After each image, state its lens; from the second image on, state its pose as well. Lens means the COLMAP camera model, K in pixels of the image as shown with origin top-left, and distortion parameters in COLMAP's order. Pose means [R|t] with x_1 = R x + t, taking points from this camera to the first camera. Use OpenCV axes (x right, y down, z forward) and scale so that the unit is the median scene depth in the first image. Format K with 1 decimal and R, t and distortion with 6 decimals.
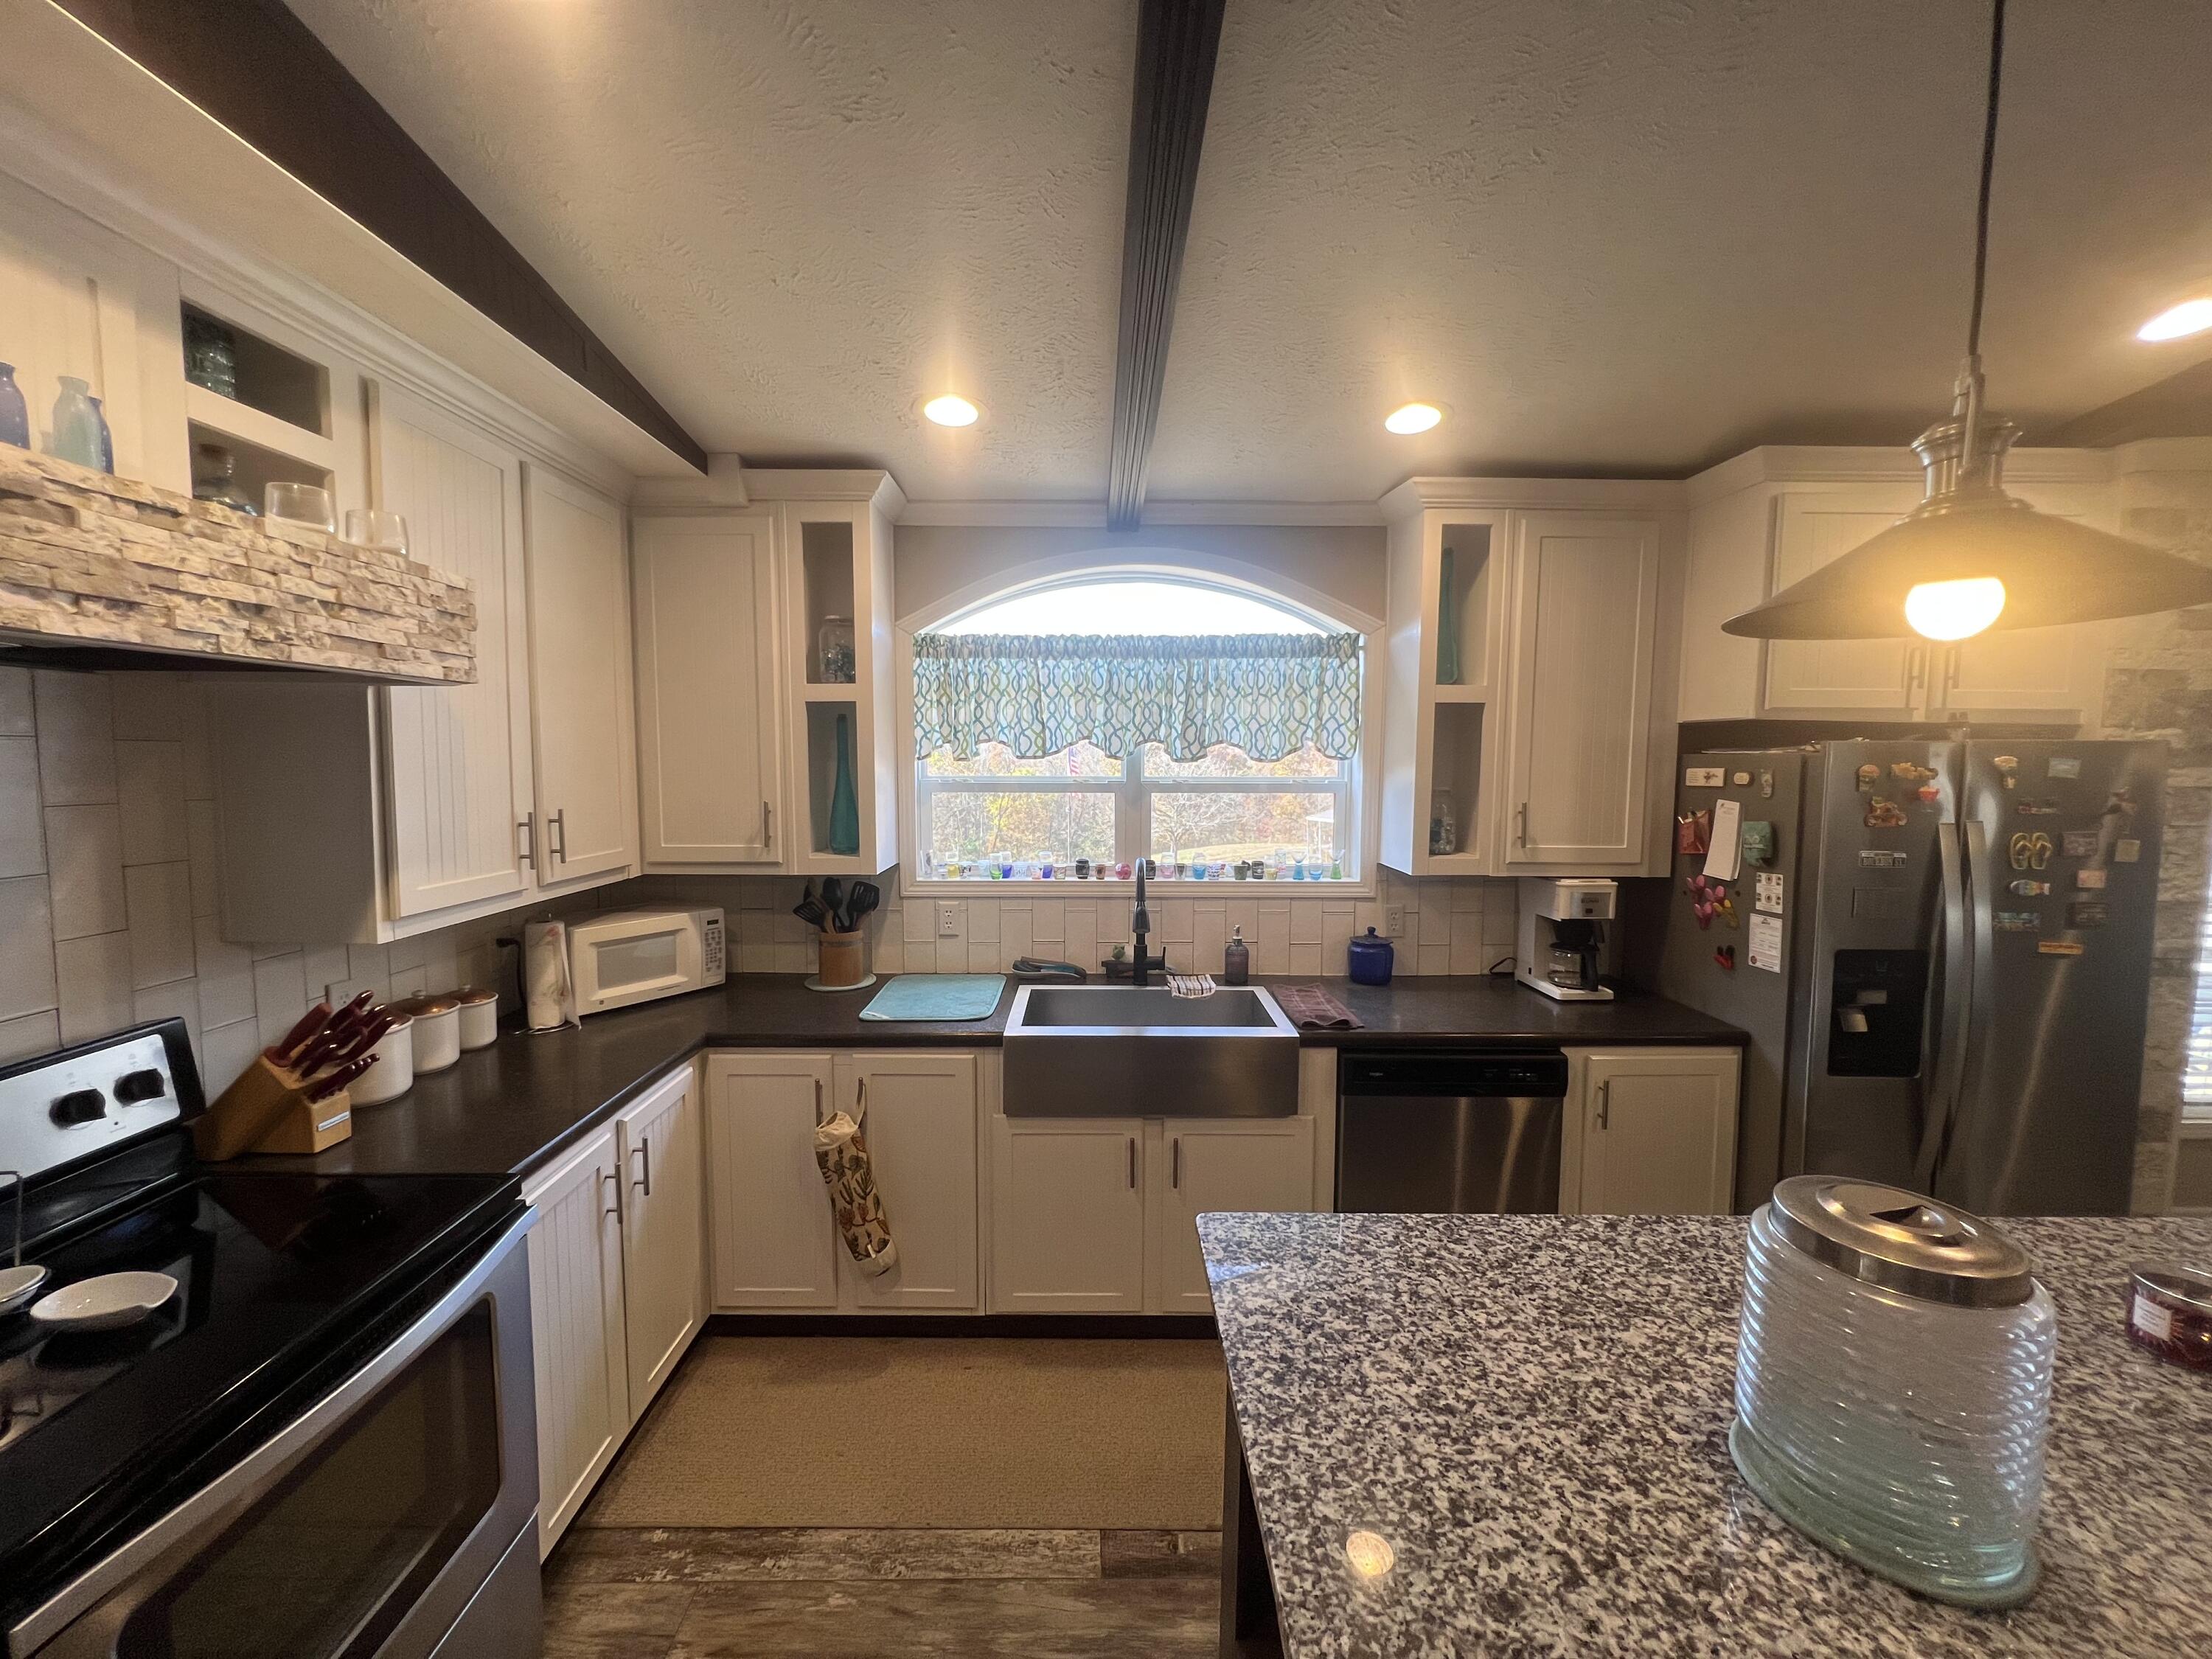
lens RADIAL K [[883.8, 0, 1094.7], [0, 883.8, 829.3], [0, 0, 1]] dist [-0.001122, 0.000799]
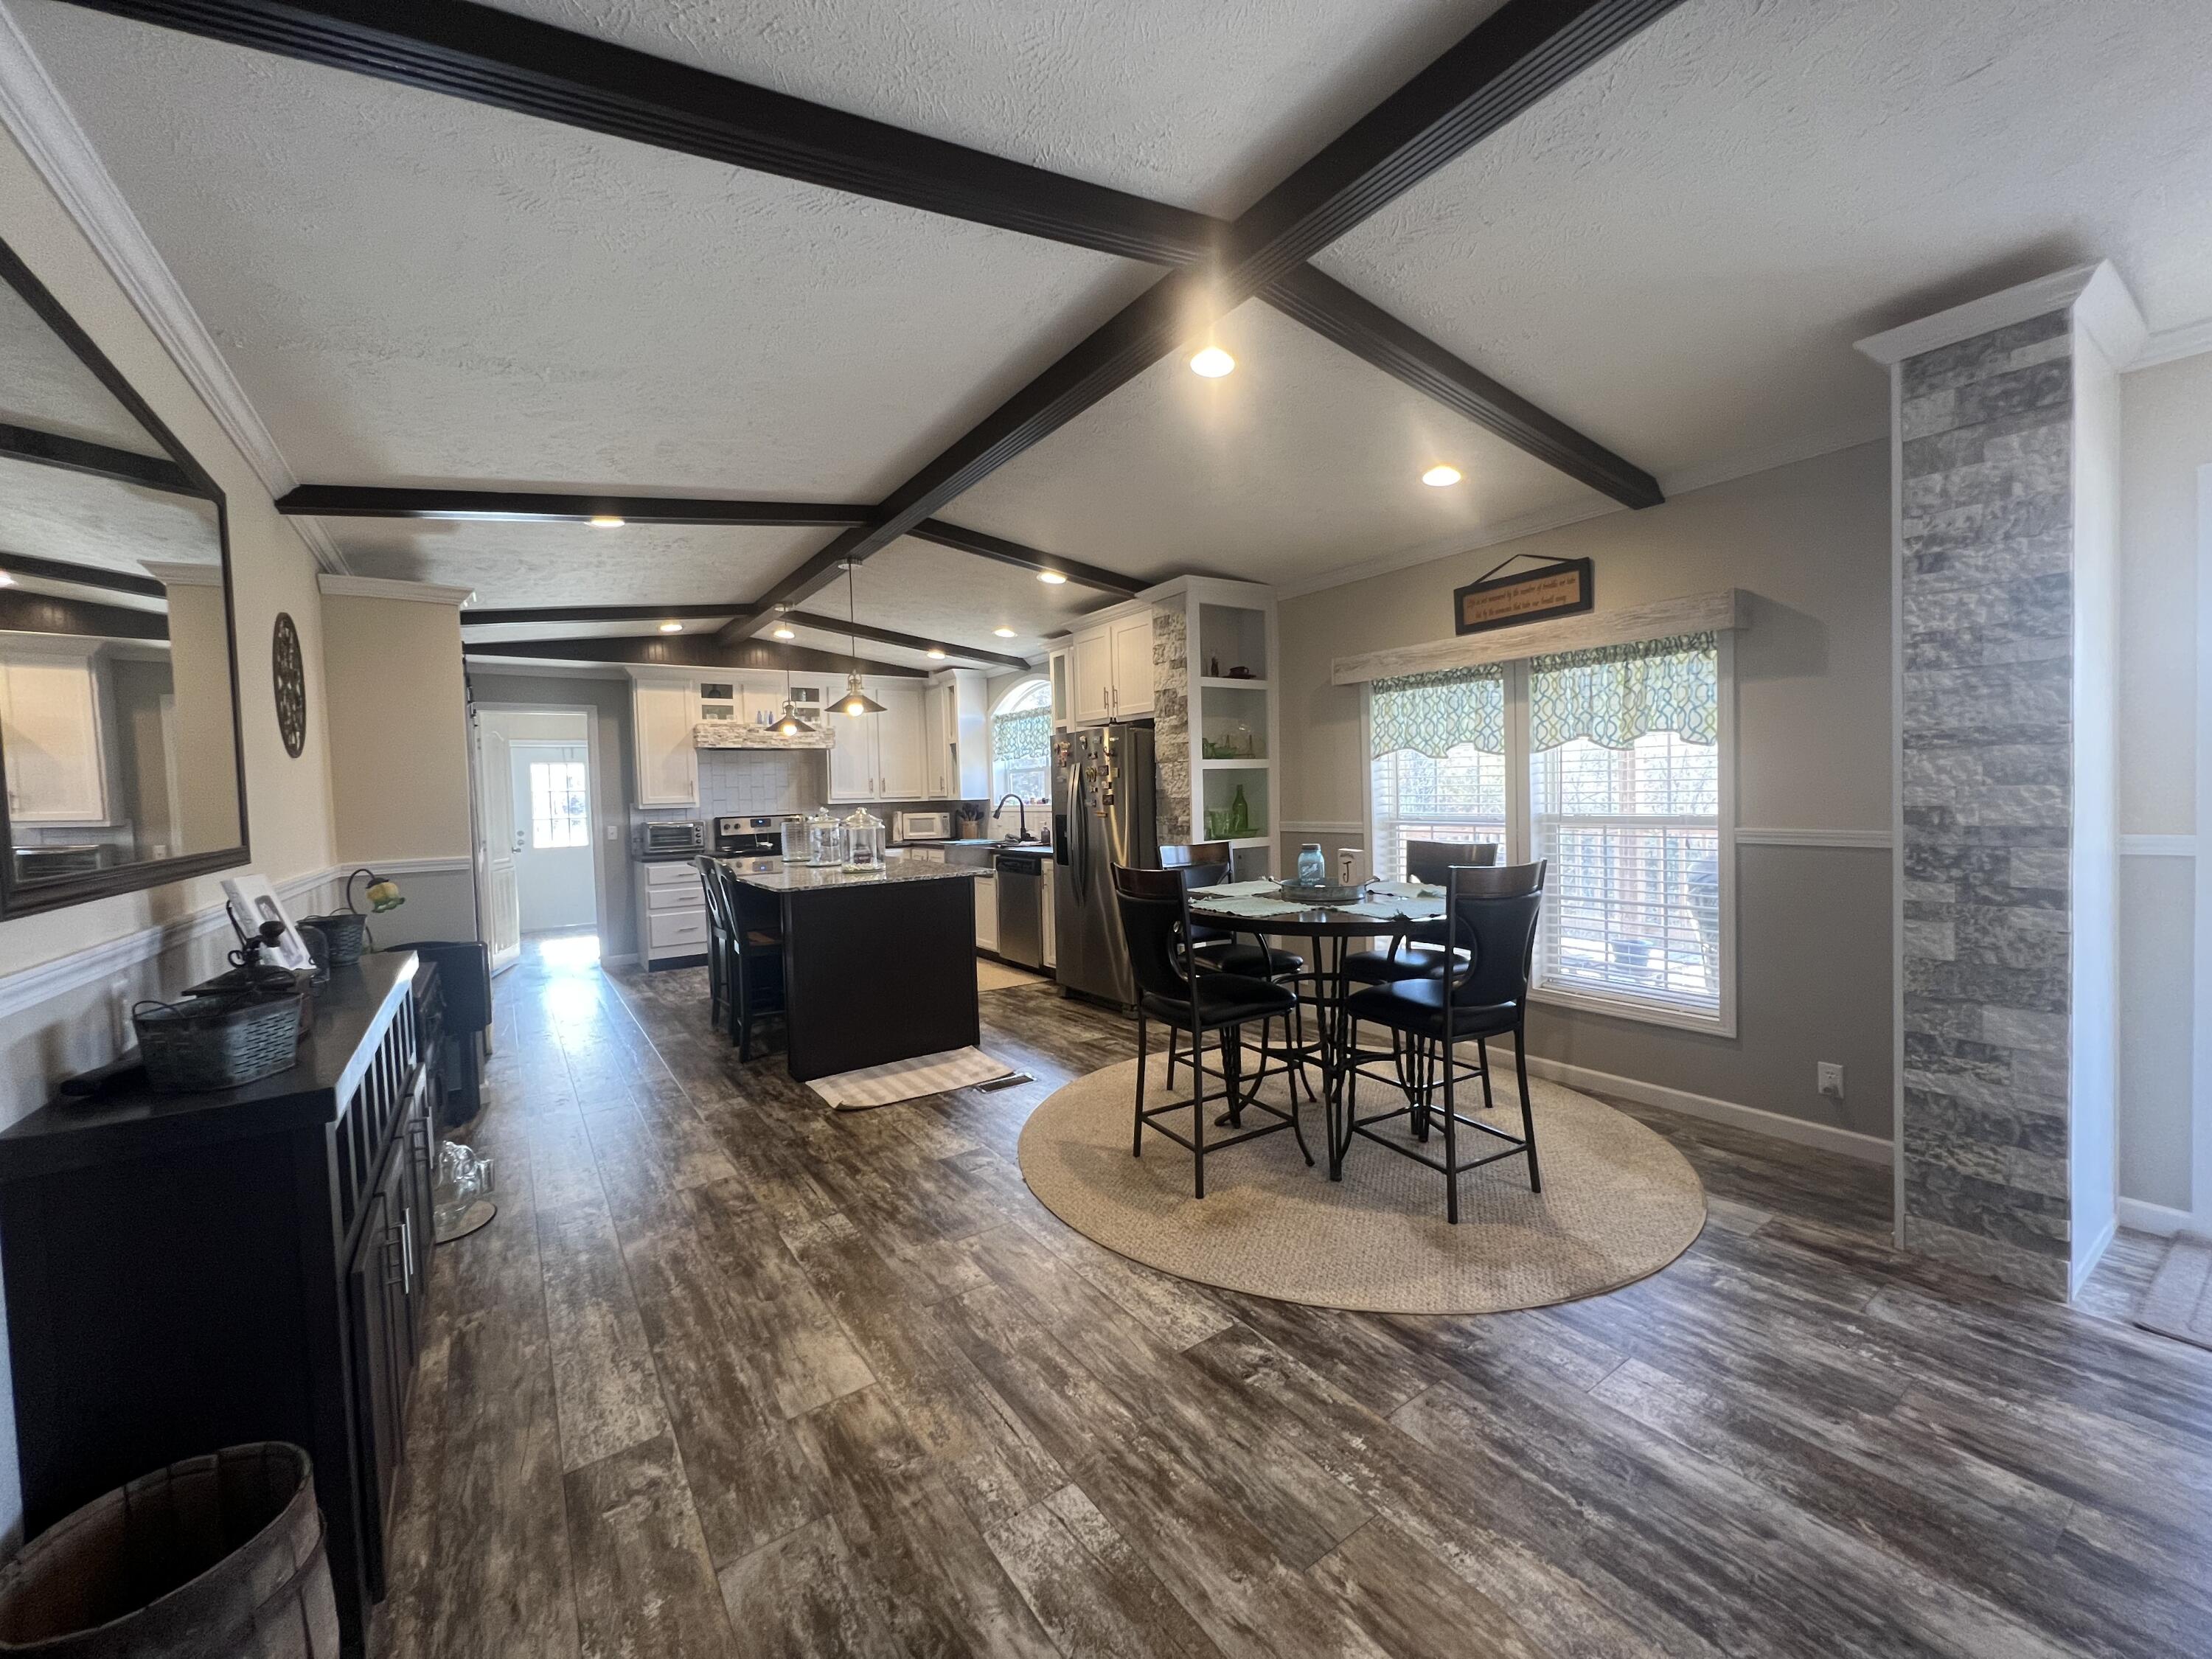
lens RADIAL K [[883.8, 0, 1099.5], [0, 883.8, 822.6], [0, 0, 1]] dist [-0.001122, 0.000799]
pose [[0.561292, 0.014962, -0.827482, 0.119742], [-0.031920, 0.999484, -0.003579, 0.142856], [0.827002, 0.028422, 0.561480, 0.213691]]
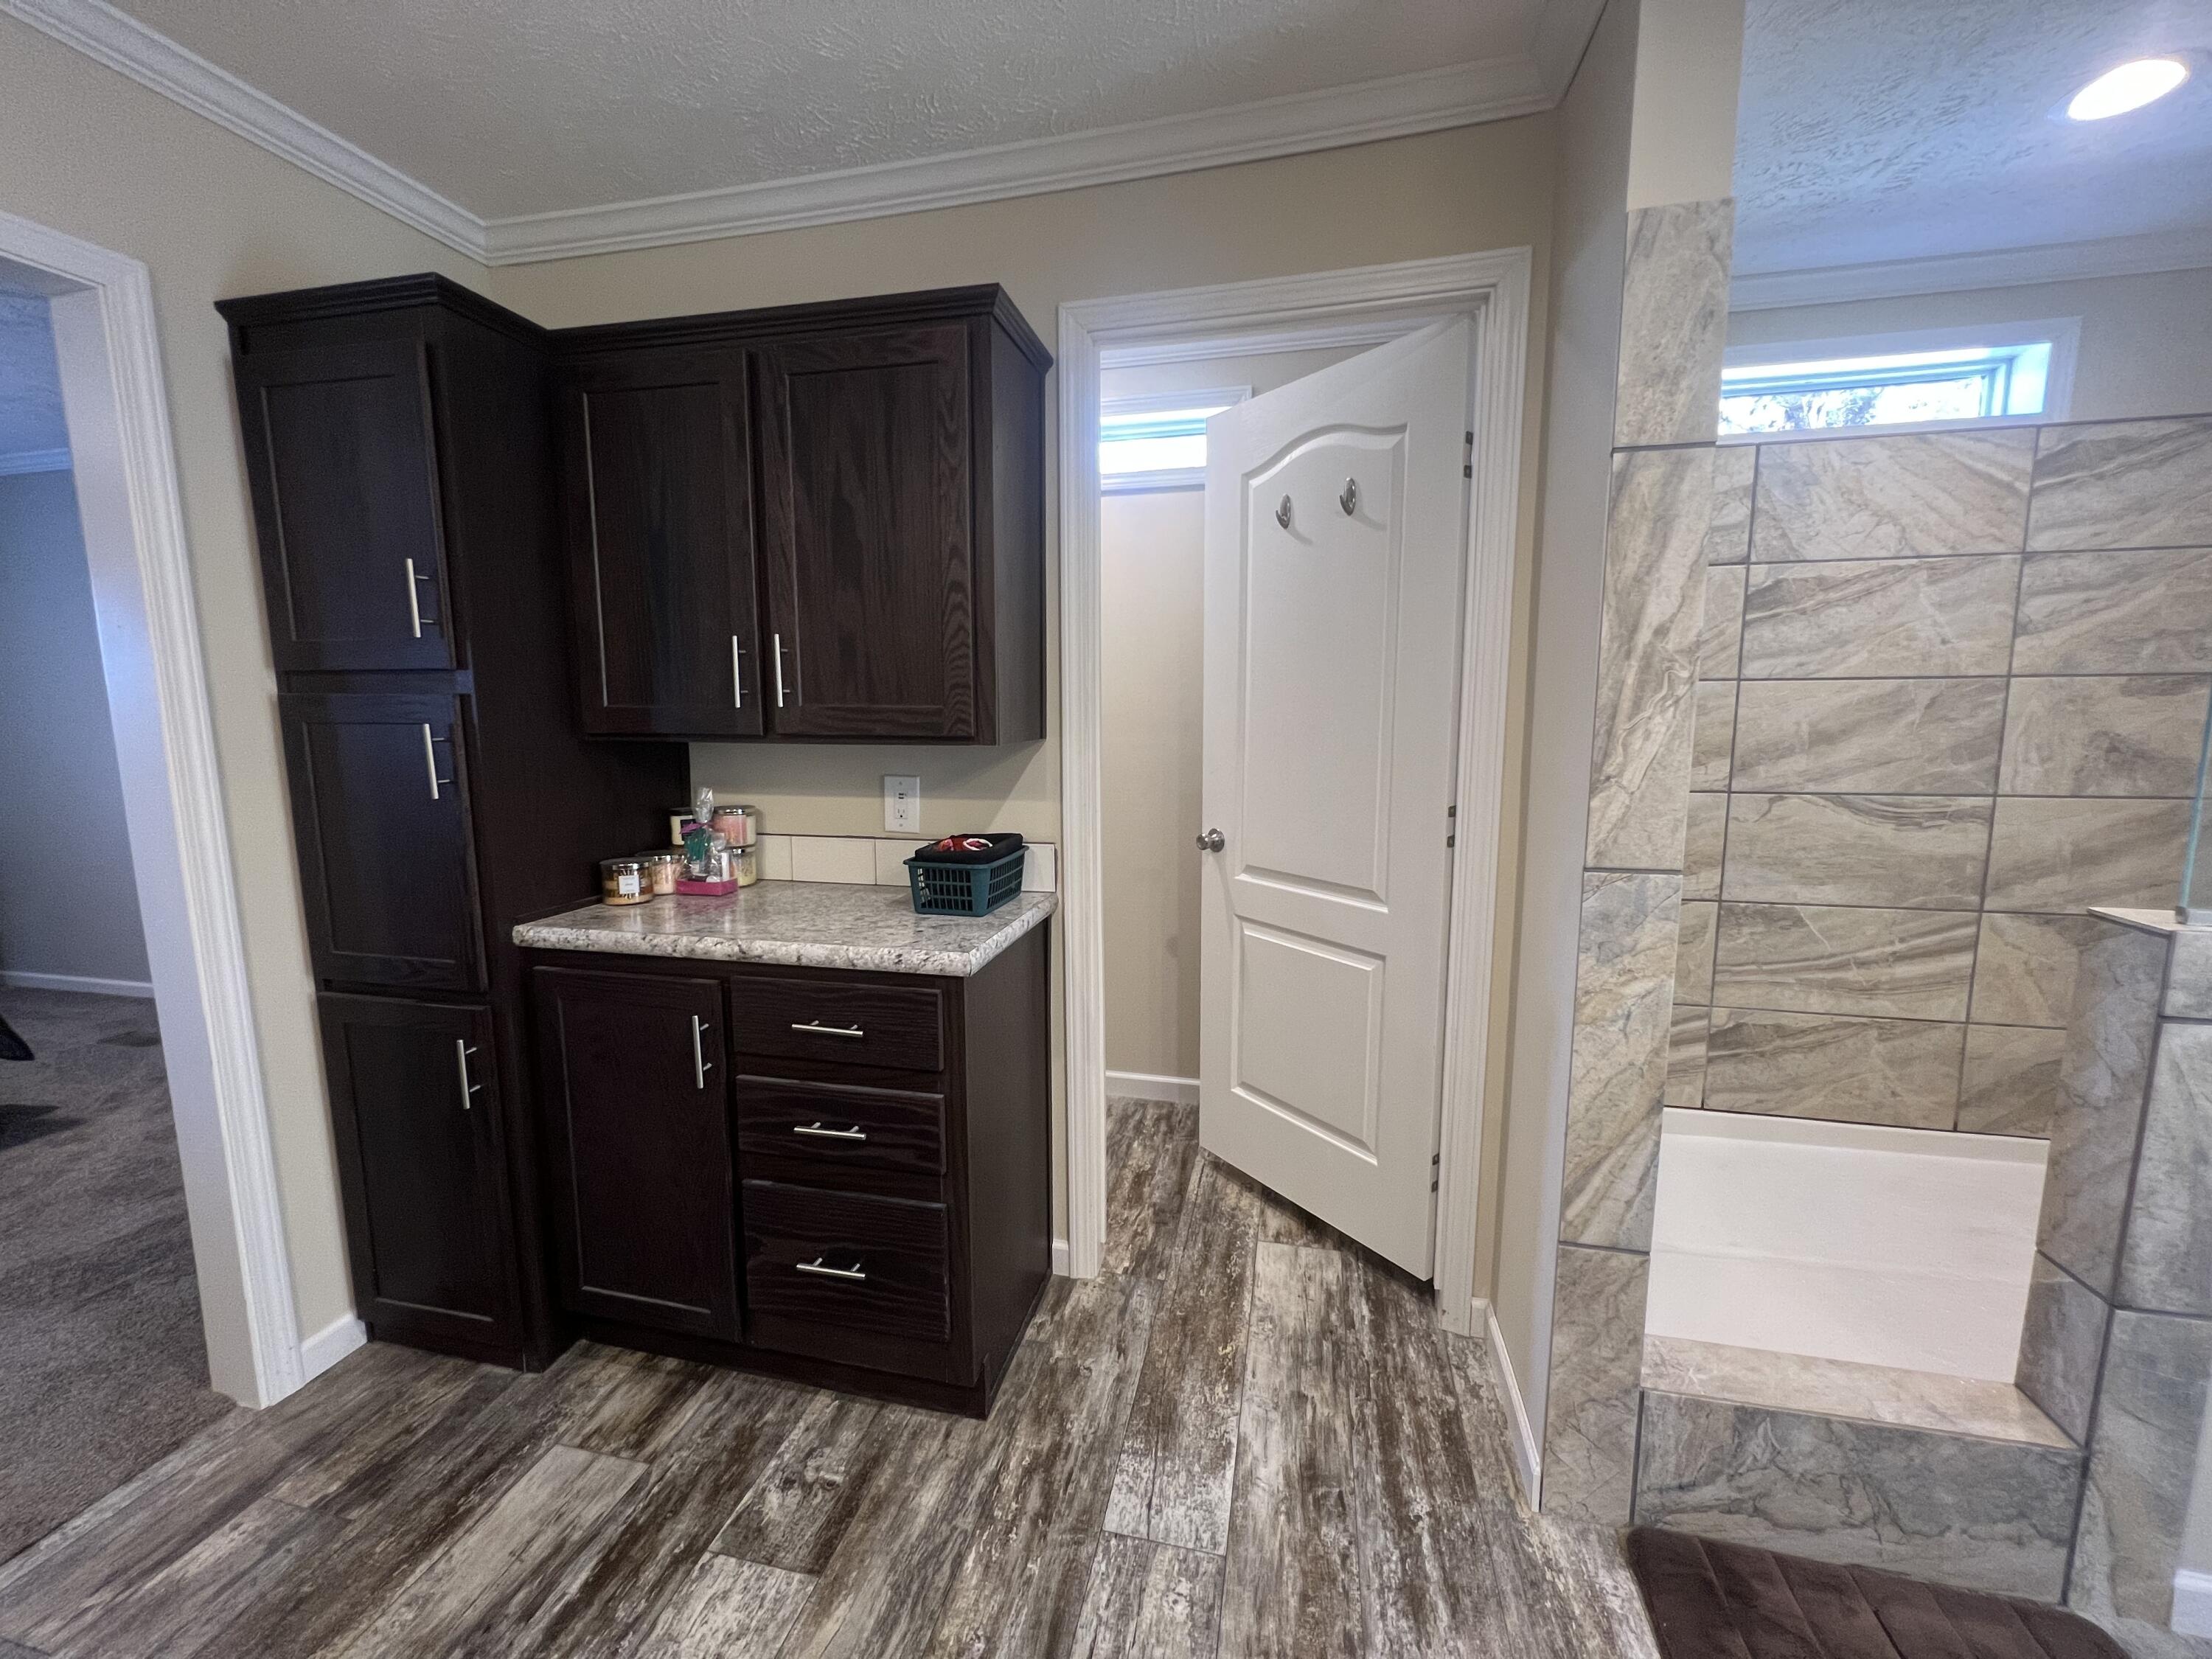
lens RADIAL K [[883.8, 0, 1091.3], [0, 883.8, 838.6], [0, 0, 1]] dist [-0.001122, 0.000799]
pose [[0.238338, -0.134260, 0.961857, -1.247720], [0.081522, 0.989669, 0.117941, 0.130804], [-0.967755, 0.050302, 0.246821, 0.499861]]
